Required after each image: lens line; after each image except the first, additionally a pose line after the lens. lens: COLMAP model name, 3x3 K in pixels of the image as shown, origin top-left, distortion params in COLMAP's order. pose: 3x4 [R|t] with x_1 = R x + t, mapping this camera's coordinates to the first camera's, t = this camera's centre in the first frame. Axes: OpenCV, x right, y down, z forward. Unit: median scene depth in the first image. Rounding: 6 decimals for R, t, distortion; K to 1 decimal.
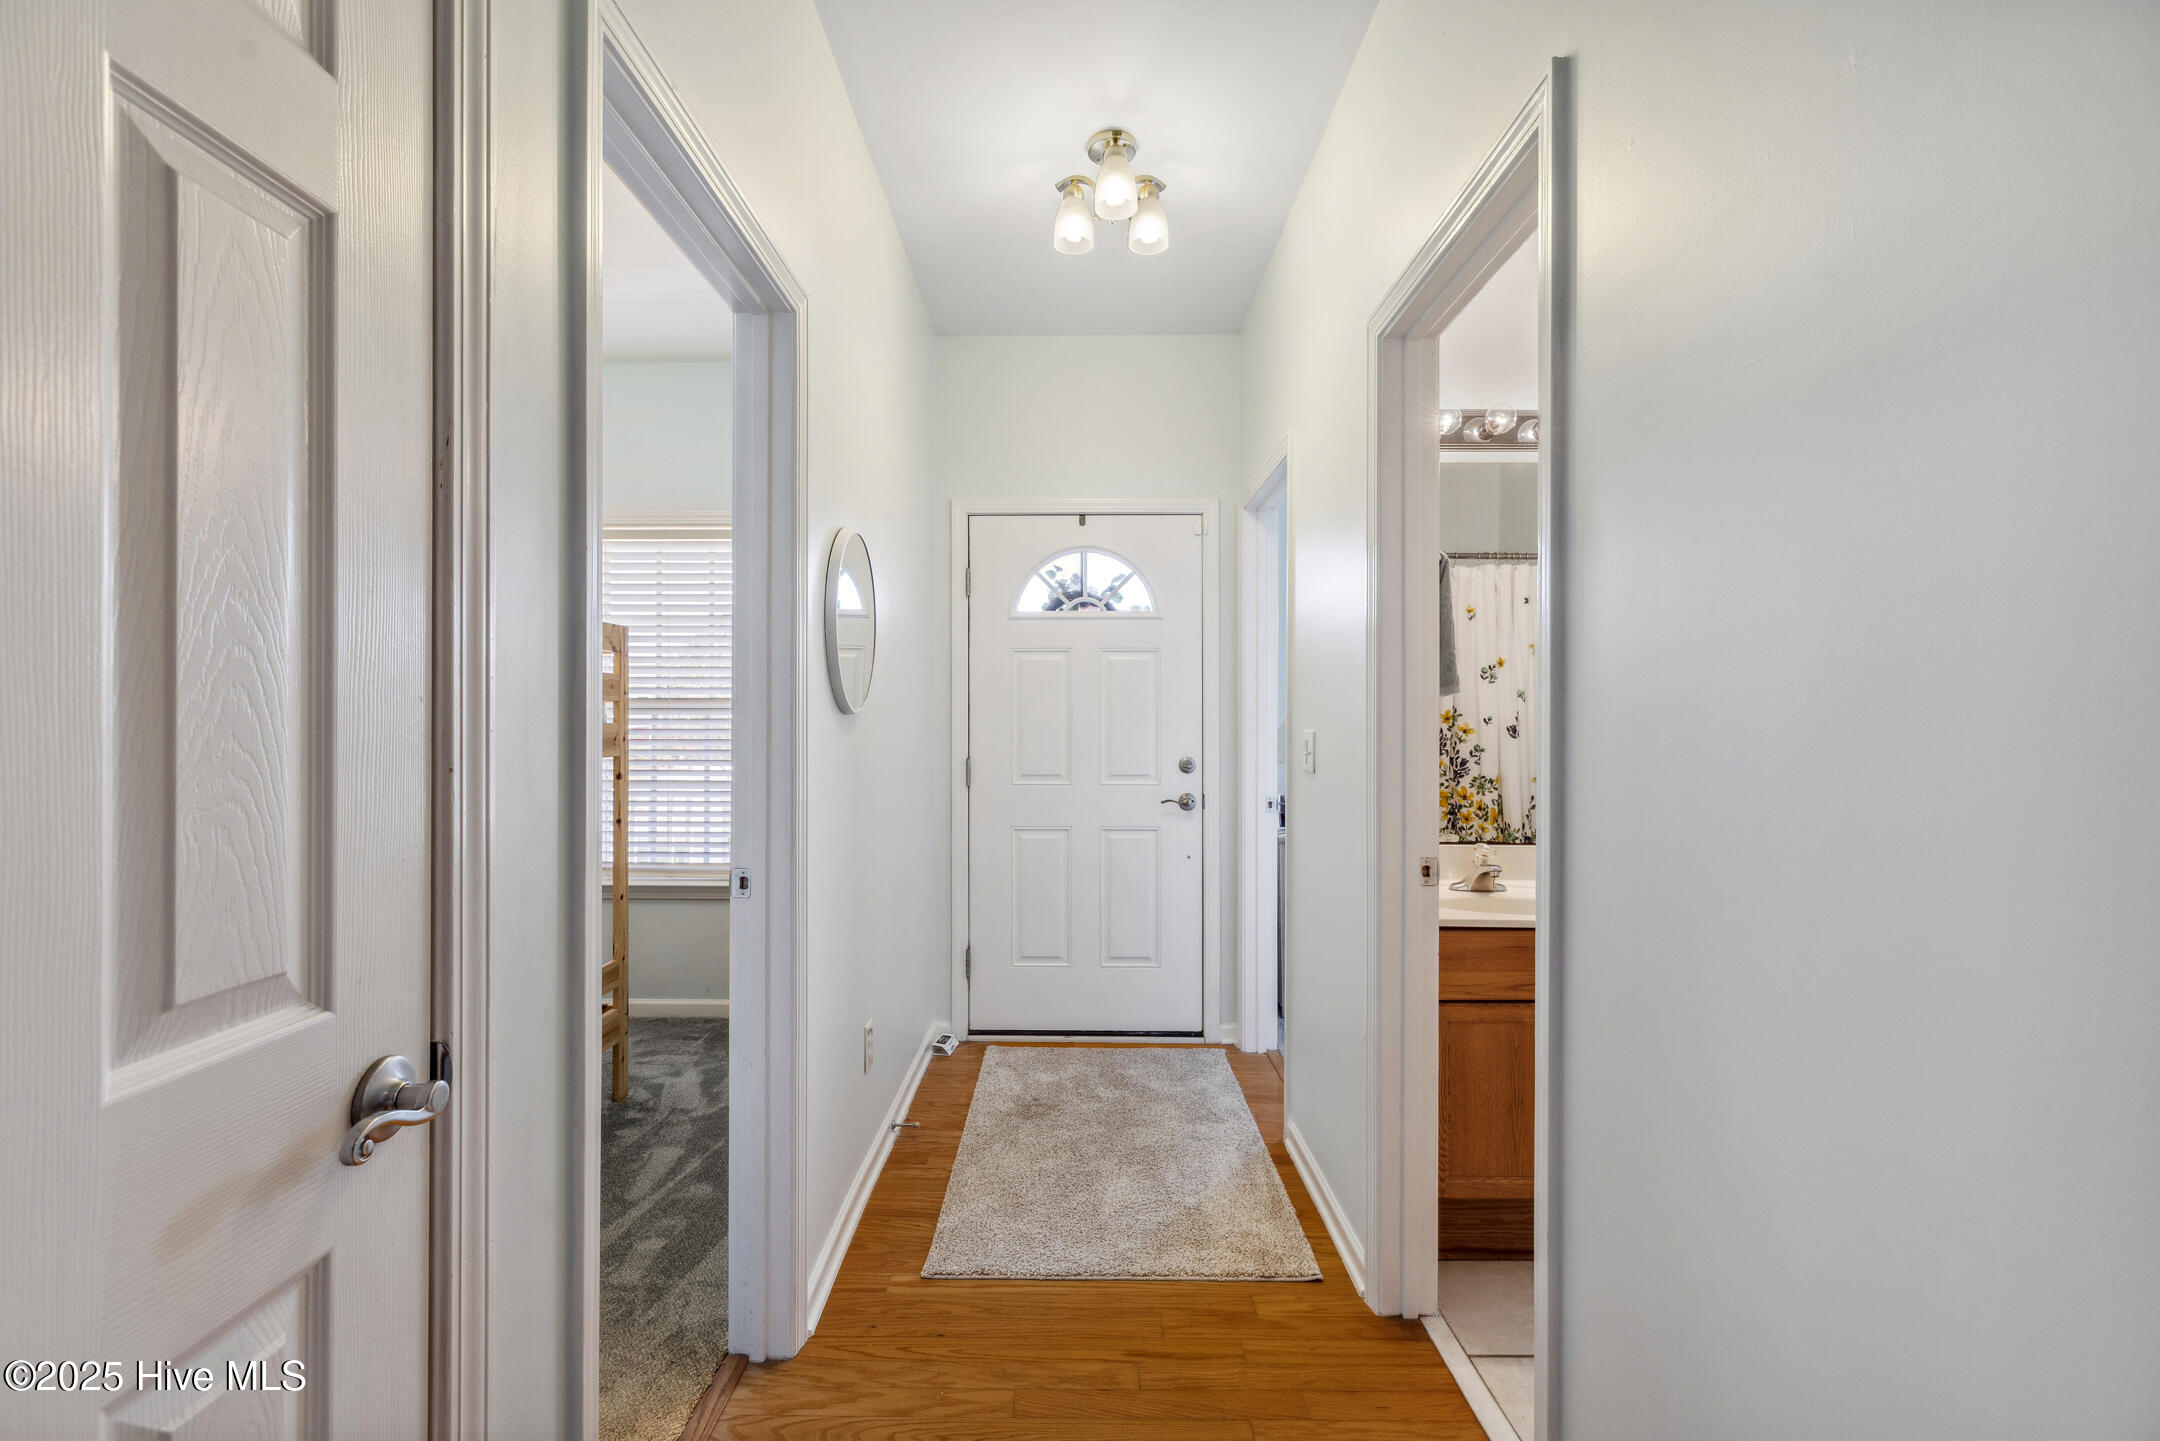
lens RADIAL K [[993.4, 0, 1064.8], [0, 993.4, 731.4], [0, 0, 1]] dist [0.000276, -0.000190]
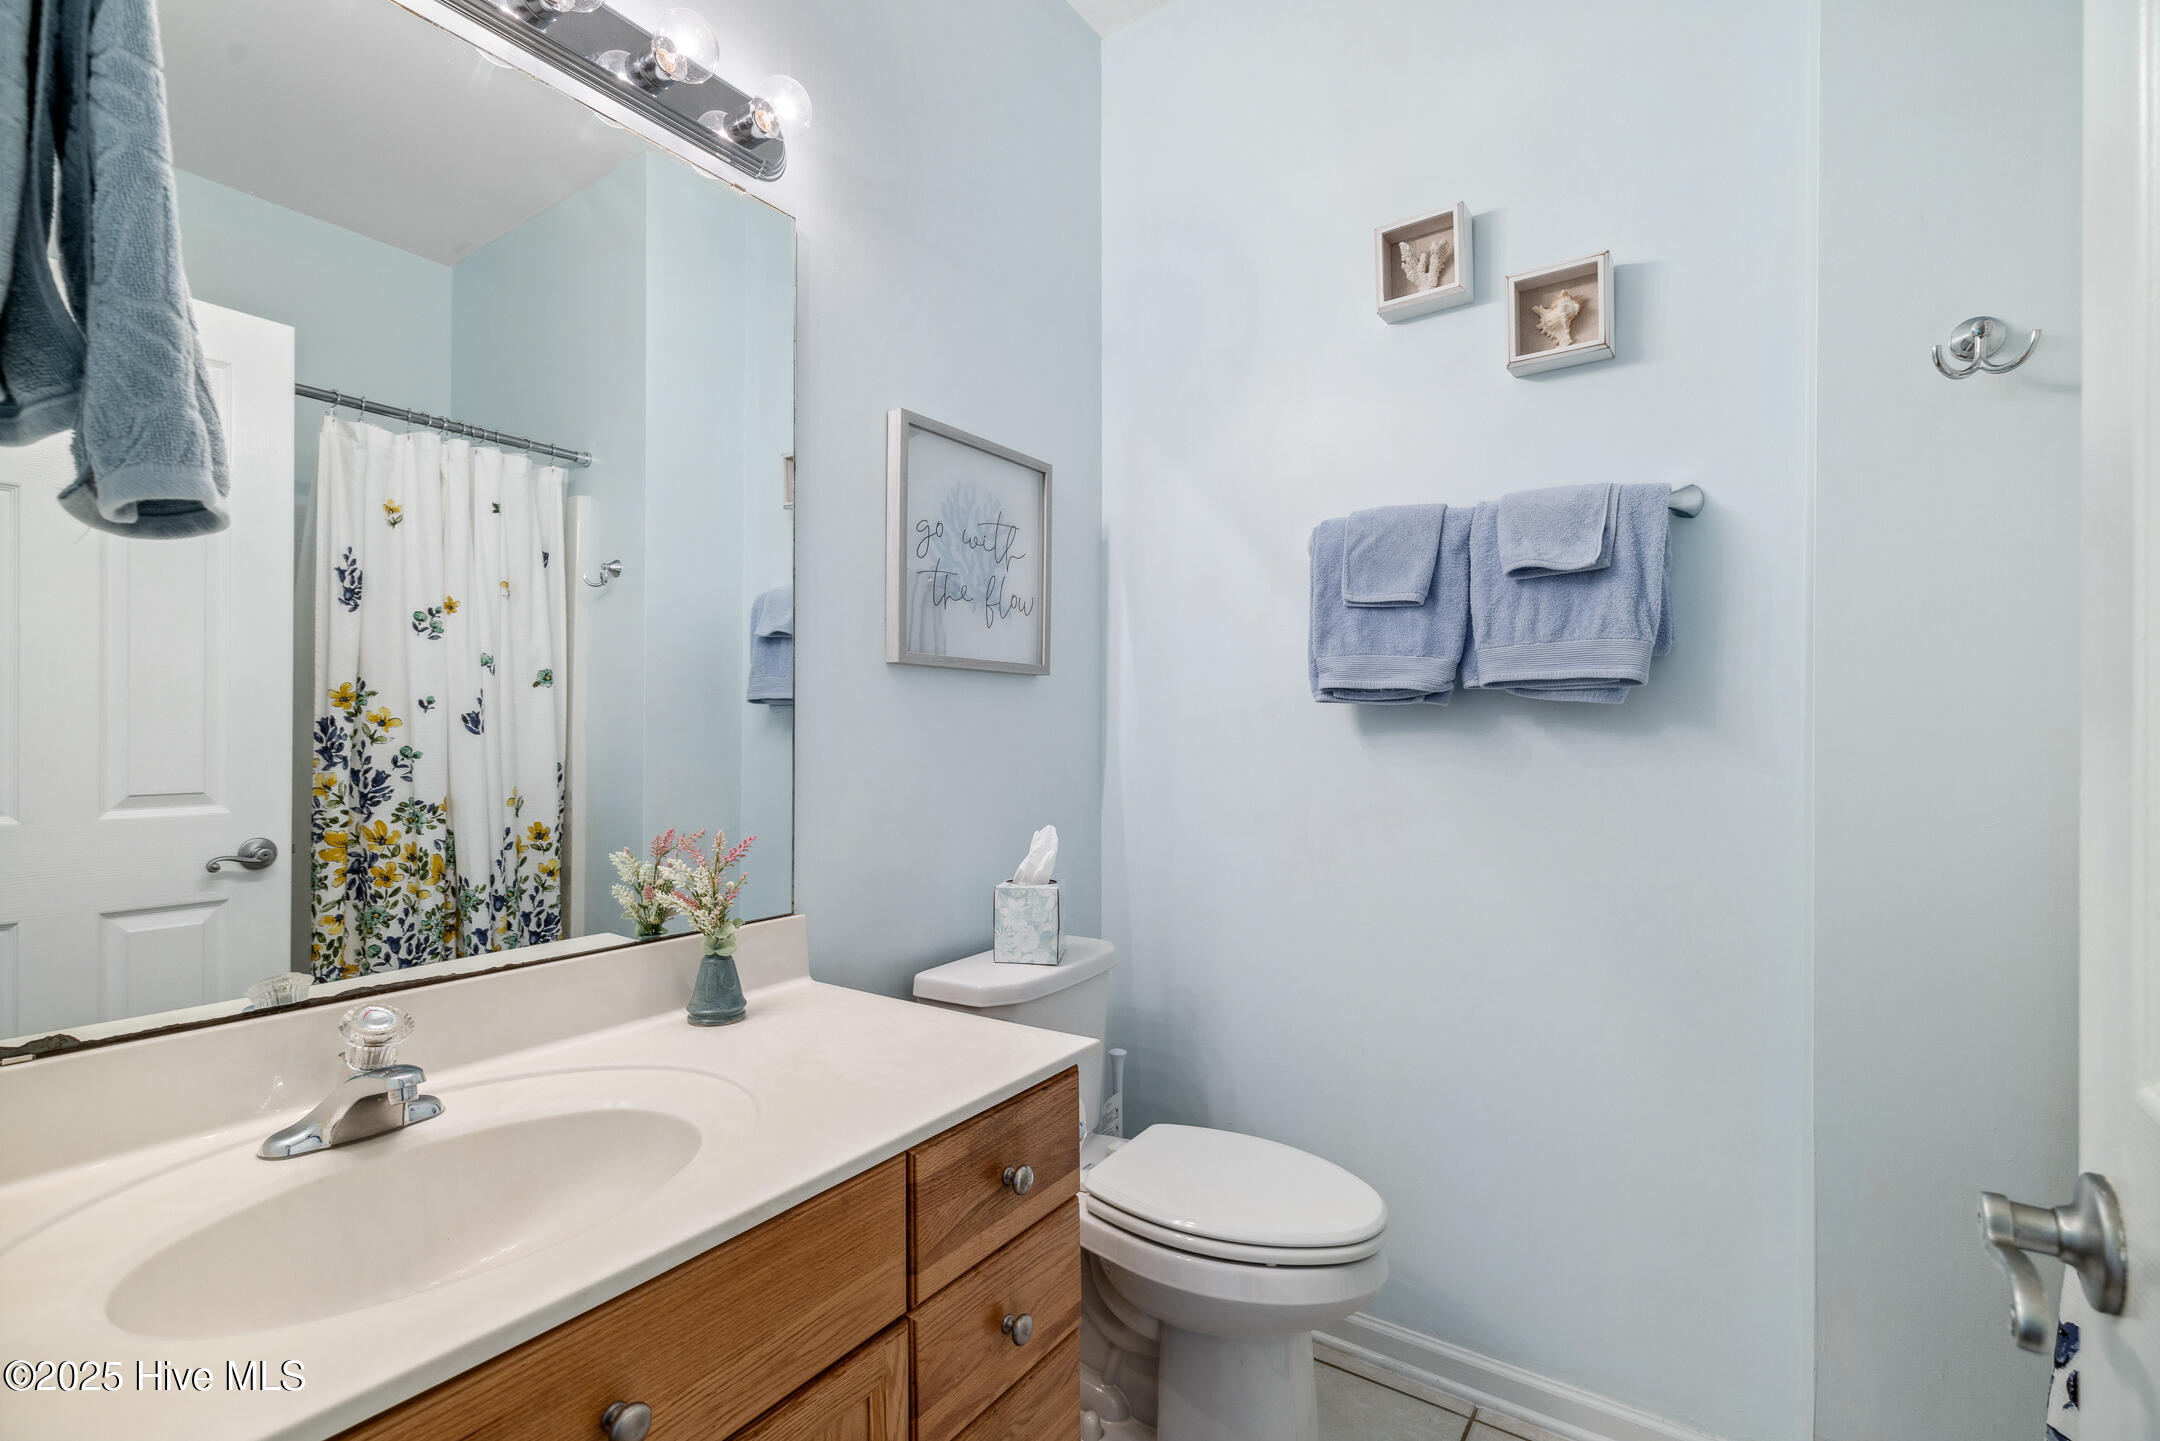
lens RADIAL K [[993.4, 0, 1068.2], [0, 993.4, 725.5], [0, 0, 1]] dist [0.000276, -0.000190]
pose [[0.579170, -0.001839, 0.815205, 0.170719], [0.003658, 0.999993, -0.000343, 0.003188], [-0.815199, 0.003181, 0.579173, 0.360741]]
